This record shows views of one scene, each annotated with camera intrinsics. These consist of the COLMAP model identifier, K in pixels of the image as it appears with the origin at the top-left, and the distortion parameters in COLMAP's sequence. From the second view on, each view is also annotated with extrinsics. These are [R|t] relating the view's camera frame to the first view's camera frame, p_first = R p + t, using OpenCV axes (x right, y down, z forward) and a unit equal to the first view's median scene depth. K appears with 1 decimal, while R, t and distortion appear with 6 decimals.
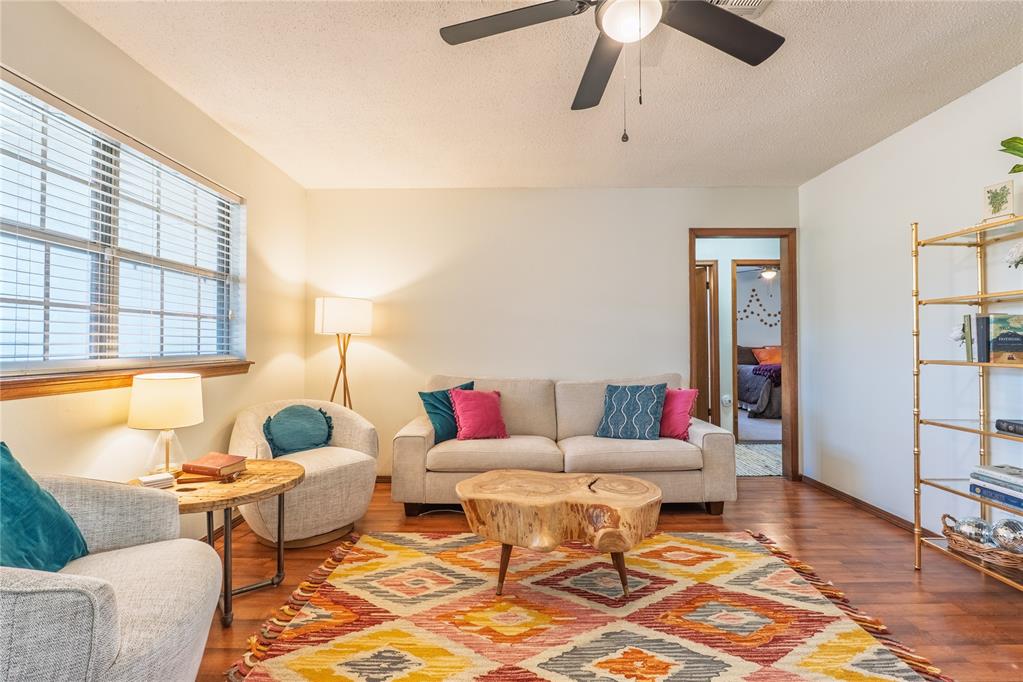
lens RADIAL K [[470.6, 0, 511.6], [0, 470.6, 338.6], [0, 0, 1]] dist [-0.006527, 0.000294]
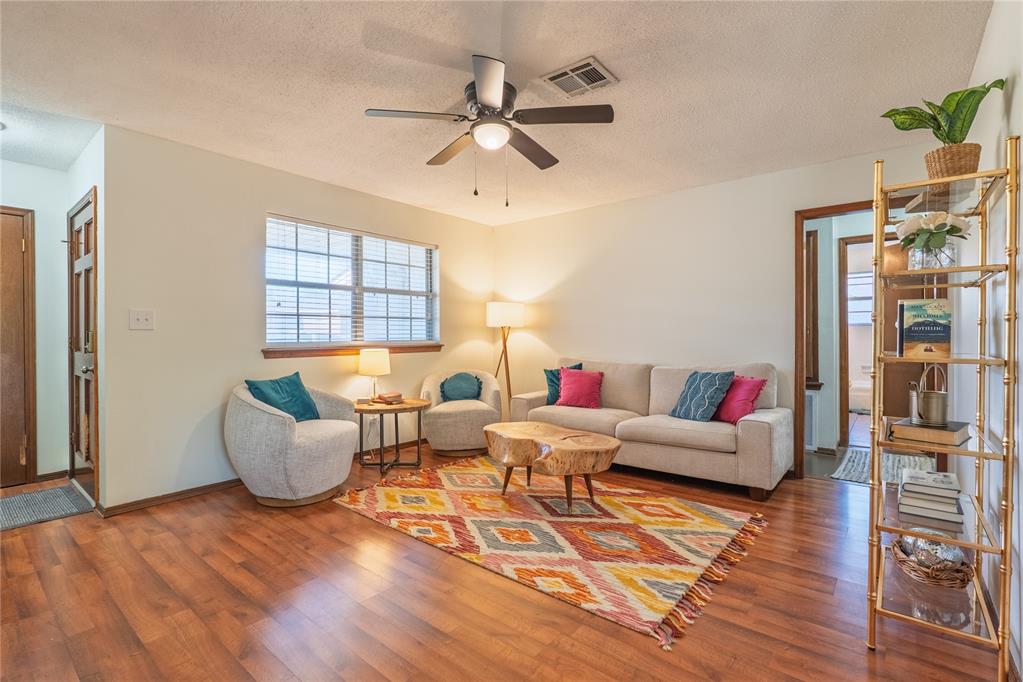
lens RADIAL K [[470.6, 0, 508.1], [0, 470.6, 339.3], [0, 0, 1]] dist [-0.006527, 0.000294]
pose [[0.772978, 0.006527, -0.634399, 0.917358], [0.009281, 0.999724, 0.021594, -0.004314], [0.634365, -0.022579, 0.772704, -0.173840]]
